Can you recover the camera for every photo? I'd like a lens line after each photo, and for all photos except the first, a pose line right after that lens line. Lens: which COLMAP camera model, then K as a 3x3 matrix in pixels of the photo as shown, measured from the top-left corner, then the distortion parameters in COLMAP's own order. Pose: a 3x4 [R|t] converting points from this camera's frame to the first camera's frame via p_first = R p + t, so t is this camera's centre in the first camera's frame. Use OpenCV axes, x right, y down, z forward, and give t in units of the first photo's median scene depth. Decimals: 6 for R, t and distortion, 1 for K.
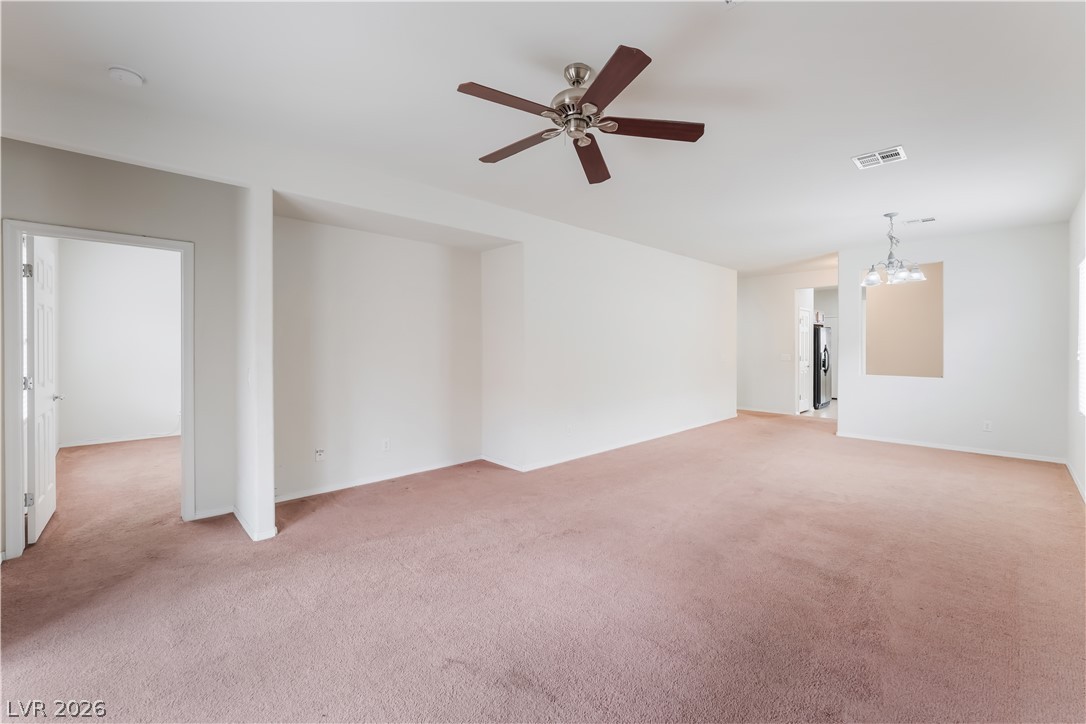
lens RADIAL K [[444.1, 0, 531.3], [0, 444.1, 351.5], [0, 0, 1]] dist [-0.003137, -0.000506]
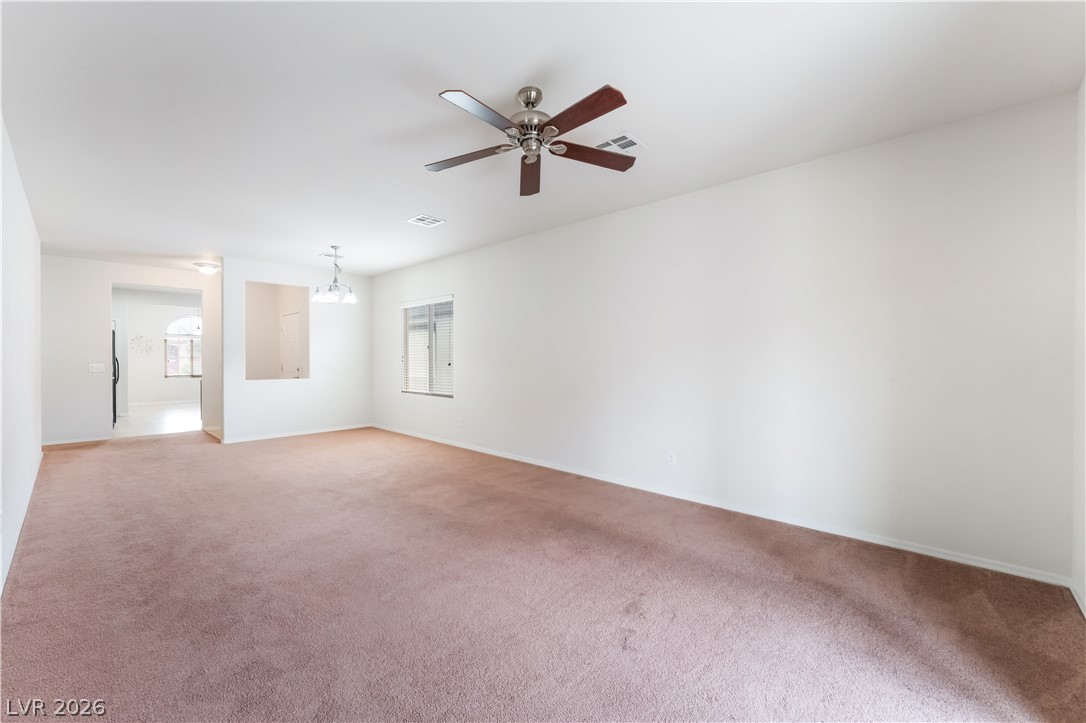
lens RADIAL K [[444.1, 0, 538.5], [0, 444.1, 362.4], [0, 0, 1]] dist [-0.003137, -0.000506]
pose [[-0.054616, -0.010291, 0.998454, -0.582708], [0.014674, 0.999831, 0.011108, 0.012932], [-0.998400, 0.015258, -0.054456, 0.619498]]
